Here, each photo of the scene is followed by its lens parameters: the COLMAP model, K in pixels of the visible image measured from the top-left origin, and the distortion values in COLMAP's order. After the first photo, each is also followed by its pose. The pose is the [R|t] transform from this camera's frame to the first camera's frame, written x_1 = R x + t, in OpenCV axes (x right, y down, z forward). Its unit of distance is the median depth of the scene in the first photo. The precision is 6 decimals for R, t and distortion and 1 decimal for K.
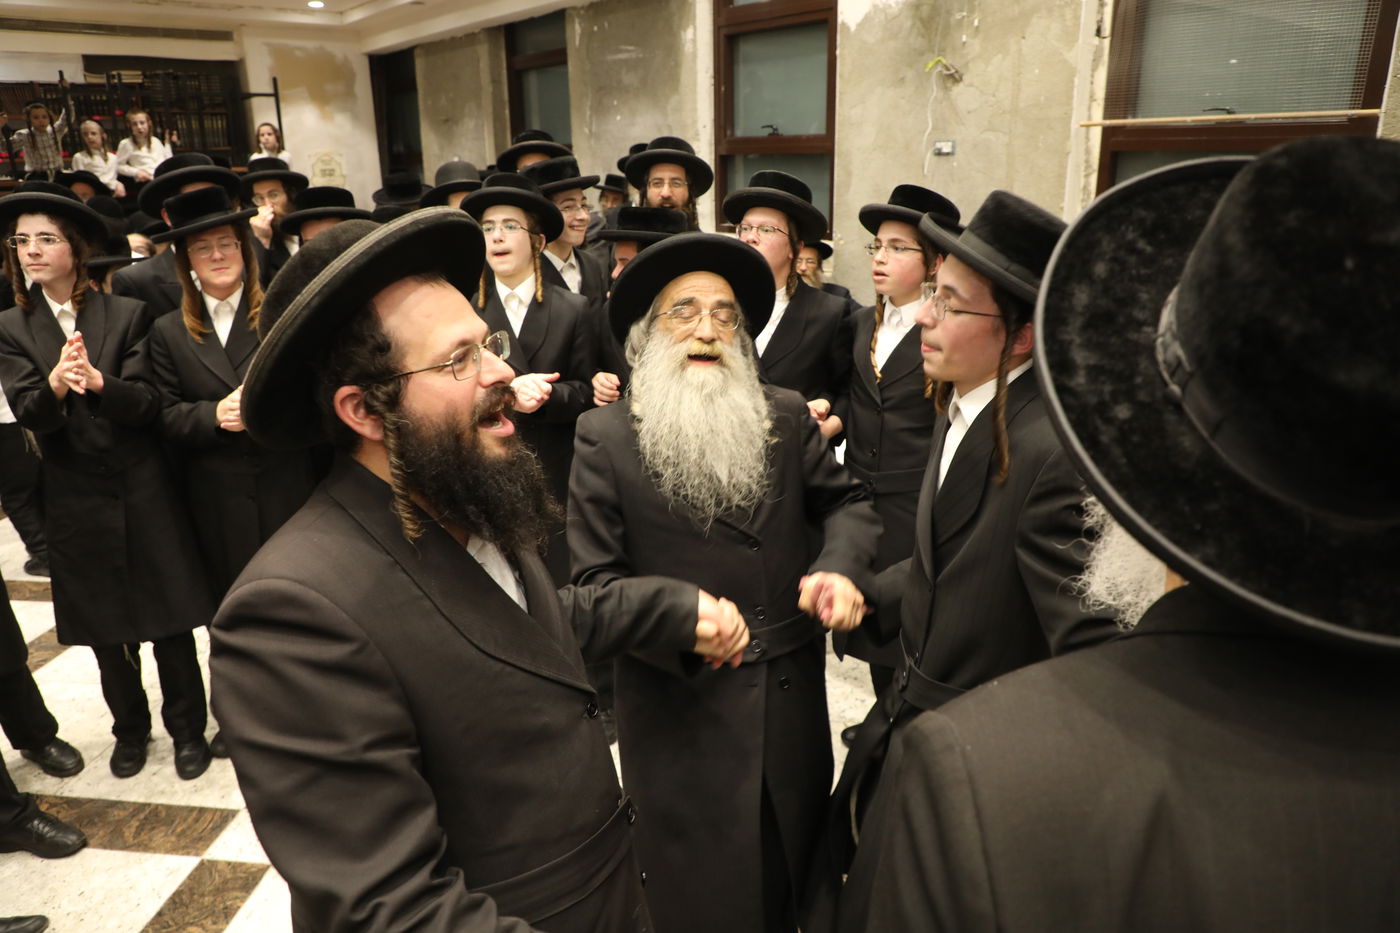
lens RADIAL K [[955.6, 0, 702.3], [0, 955.6, 463.3], [0, 0, 1]] dist [-0.069522, 0.032882]
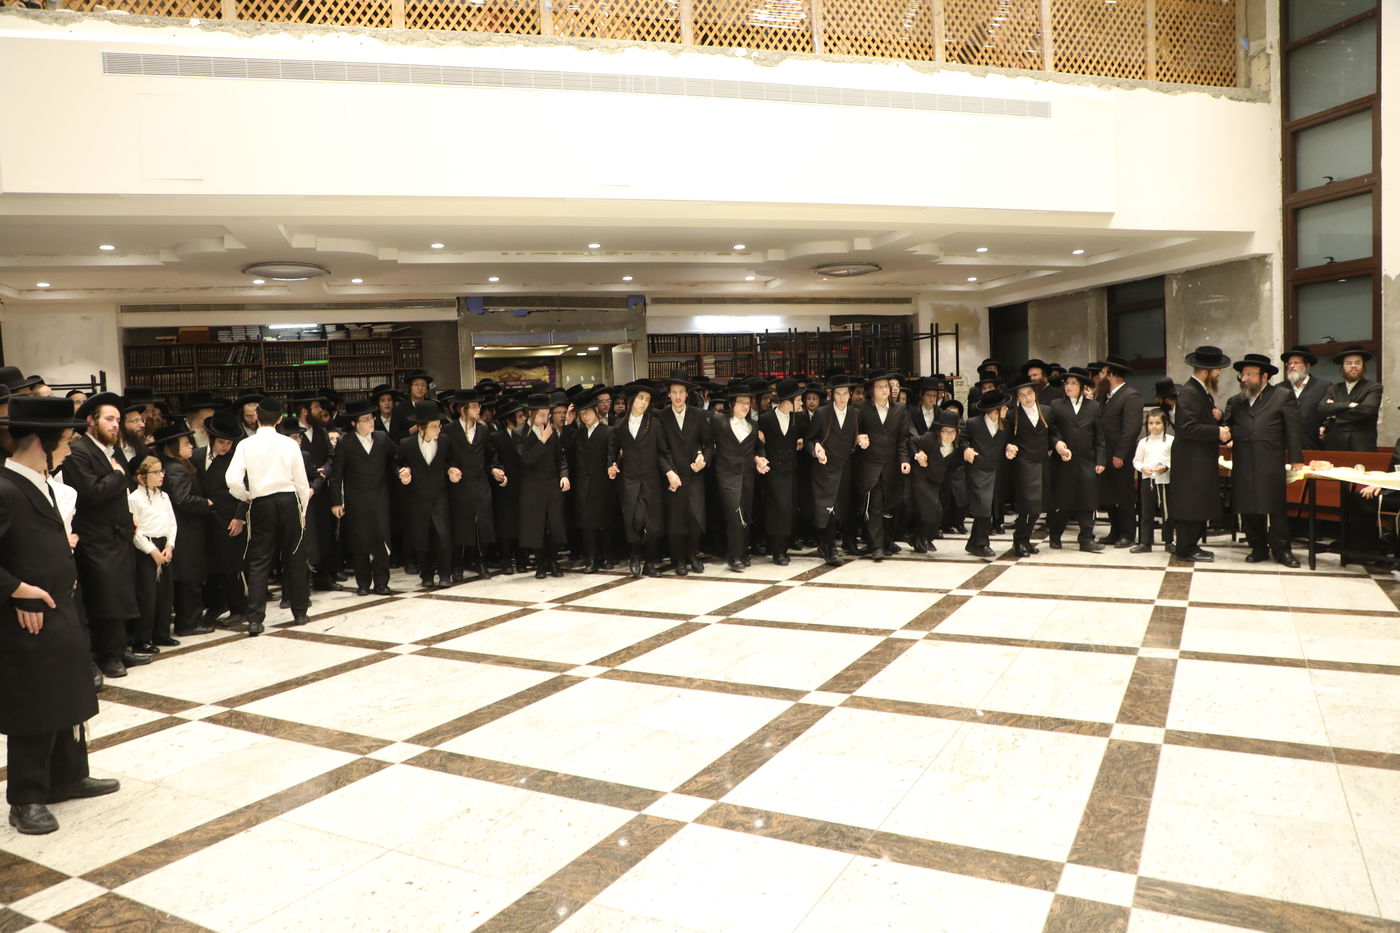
lens RADIAL K [[965.8, 0, 709.4], [0, 965.8, 468.6], [0, 0, 1]] dist [-0.062600, 0.034678]
pose [[0.922367, -0.001190, -0.386313, -0.253572], [-0.089669, 0.972024, -0.217090, 0.279061], [0.375764, 0.234877, 0.896456, -0.718190]]
